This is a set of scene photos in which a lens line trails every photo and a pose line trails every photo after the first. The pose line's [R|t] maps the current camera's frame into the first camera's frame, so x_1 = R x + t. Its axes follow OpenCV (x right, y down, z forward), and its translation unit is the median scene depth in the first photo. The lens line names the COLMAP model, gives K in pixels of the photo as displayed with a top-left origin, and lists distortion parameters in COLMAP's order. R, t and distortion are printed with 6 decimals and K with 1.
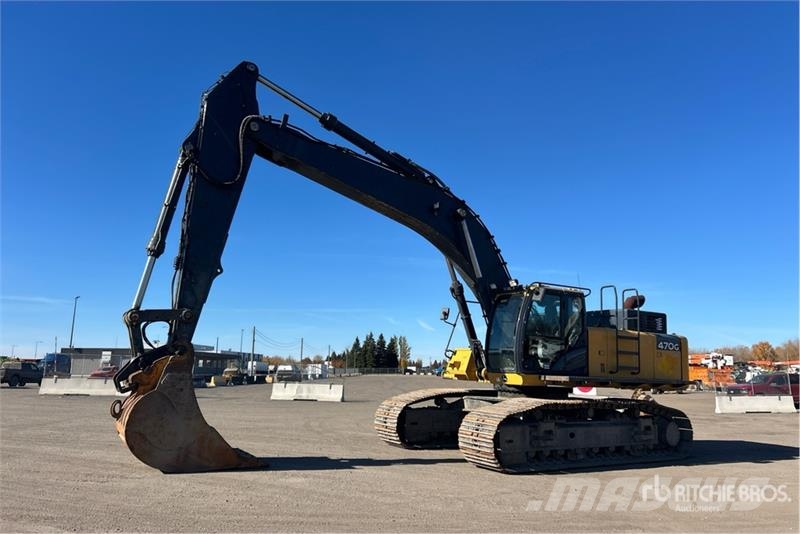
lens RADIAL K [[608.1, 0, 403.9], [0, 608.1, 272.9], [0, 0, 1]] dist [0.045888, -0.032702]
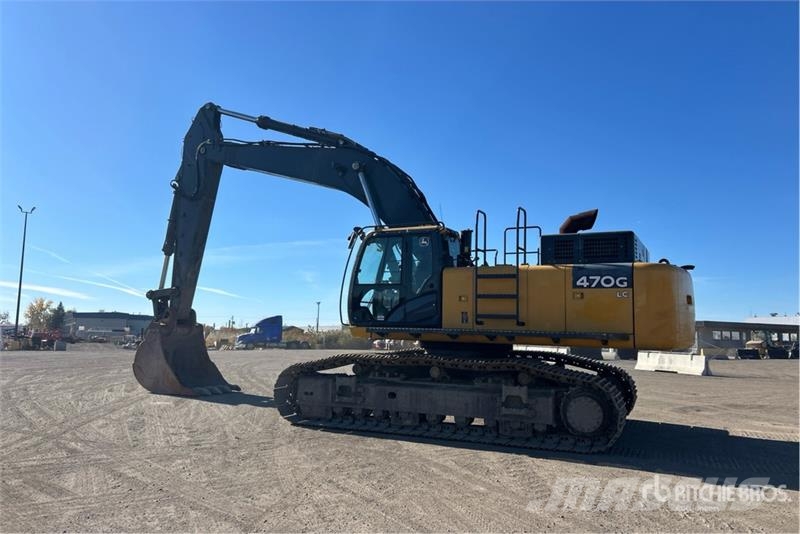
lens RADIAL K [[608.1, 0, 399.5], [0, 608.1, 258.3], [0, 0, 1]] dist [0.045888, -0.032702]
pose [[0.540551, -0.114713, -0.833454, 0.983225], [0.126651, 0.990466, -0.054182, 0.116997], [0.831724, -0.076270, 0.549926, 0.529644]]
